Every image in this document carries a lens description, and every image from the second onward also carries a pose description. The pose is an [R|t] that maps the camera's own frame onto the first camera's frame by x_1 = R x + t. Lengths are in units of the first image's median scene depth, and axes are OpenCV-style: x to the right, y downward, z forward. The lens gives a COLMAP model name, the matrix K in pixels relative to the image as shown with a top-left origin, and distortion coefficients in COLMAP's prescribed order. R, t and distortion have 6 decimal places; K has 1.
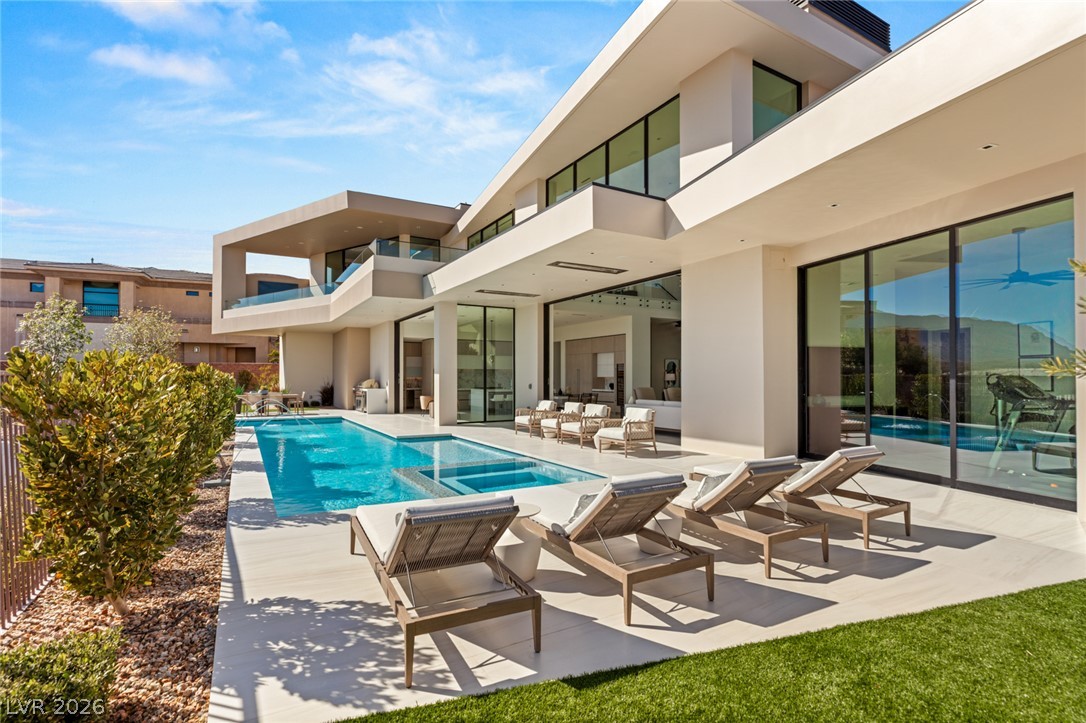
lens RADIAL K [[528.1, 0, 542.7], [0, 528.1, 368.4], [0, 0, 1]] dist [-0.000881, -0.000088]
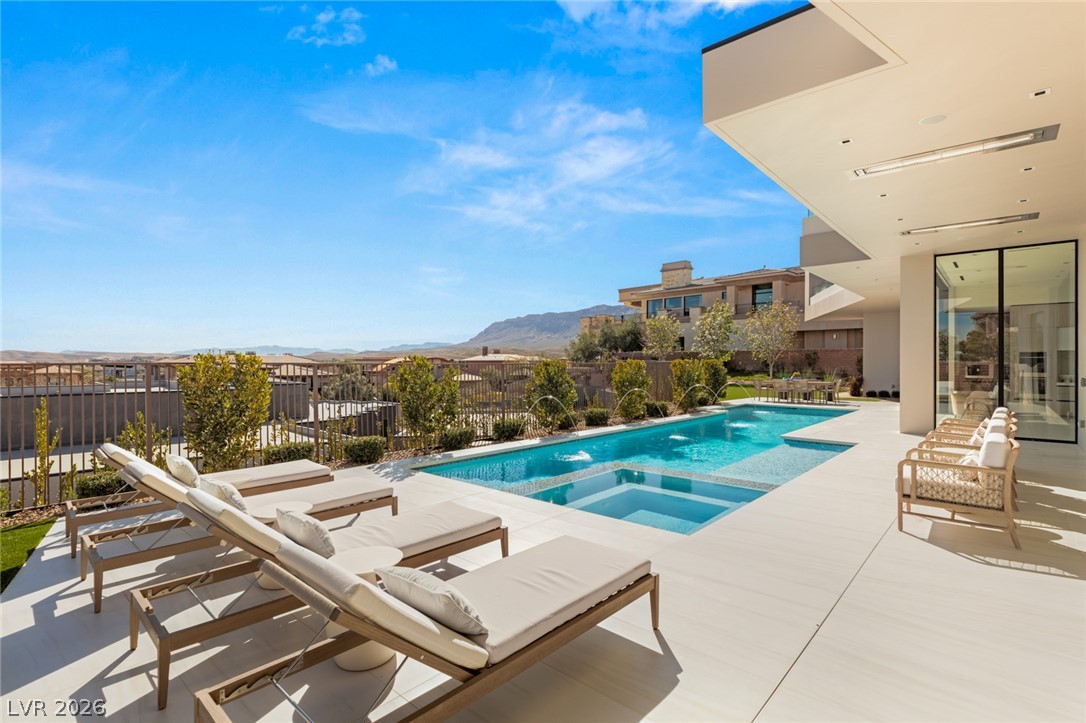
lens RADIAL K [[509.5, 0, 547.6], [0, 509.5, 355.8], [0, 0, 1]] dist [-0.000458, -0.000105]
pose [[0.315526, -0.000826, -0.948917, 0.431374], [0.010179, 0.999945, 0.002514, -0.007202], [0.948862, -0.010452, 0.315517, 0.407219]]
